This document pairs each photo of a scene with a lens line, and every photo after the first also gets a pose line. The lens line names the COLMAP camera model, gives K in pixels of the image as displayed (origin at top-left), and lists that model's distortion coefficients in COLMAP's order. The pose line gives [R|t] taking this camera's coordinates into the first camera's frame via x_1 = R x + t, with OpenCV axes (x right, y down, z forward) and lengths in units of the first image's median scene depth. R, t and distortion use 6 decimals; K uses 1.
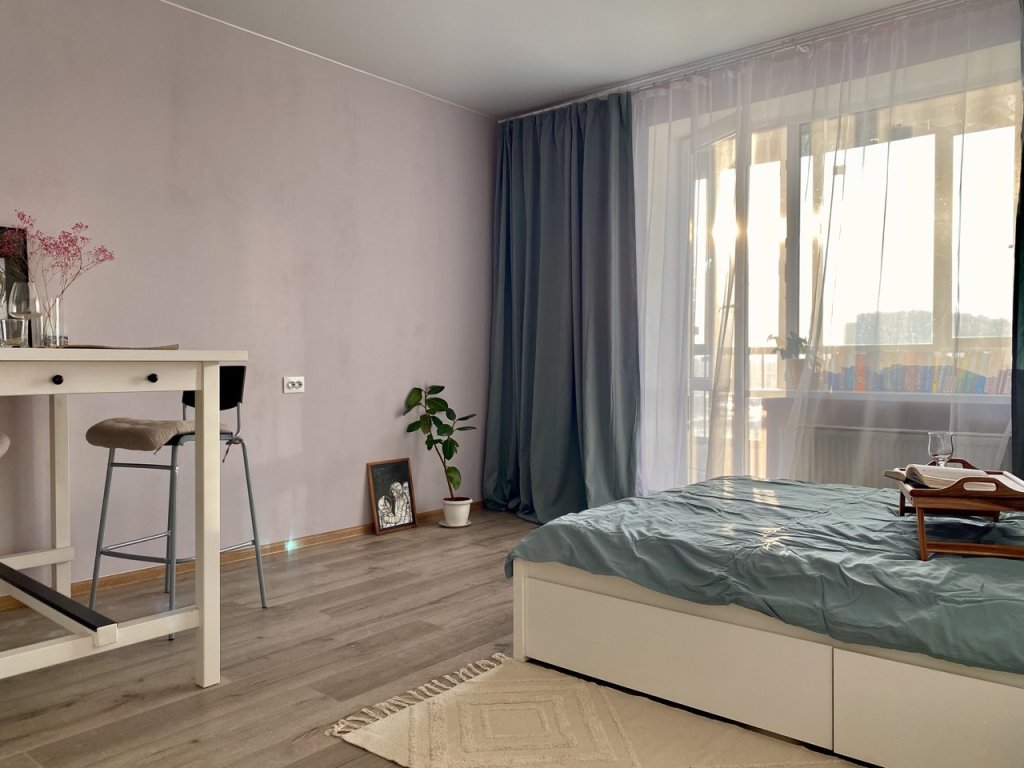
lens RADIAL K [[789.7, 0, 506.4], [0, 789.7, 374.4], [0, 0, 1]] dist [0.082968, -0.123578]
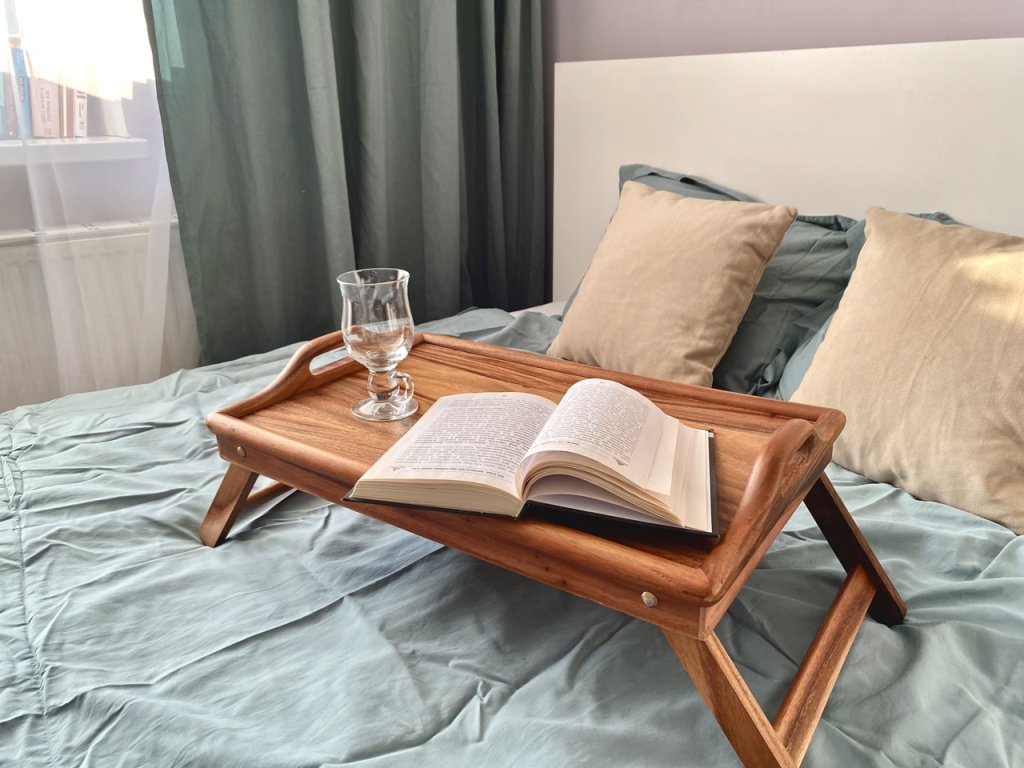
lens RADIAL K [[782.7, 0, 504.5], [0, 782.7, 376.3], [0, 0, 1]] dist [0.001531, -0.010664]
pose [[0.227866, -0.328190, 0.916716, 0.287347], [0.022708, 0.943019, 0.331962, 0.014738], [-0.973428, -0.054826, 0.222334, 0.962464]]
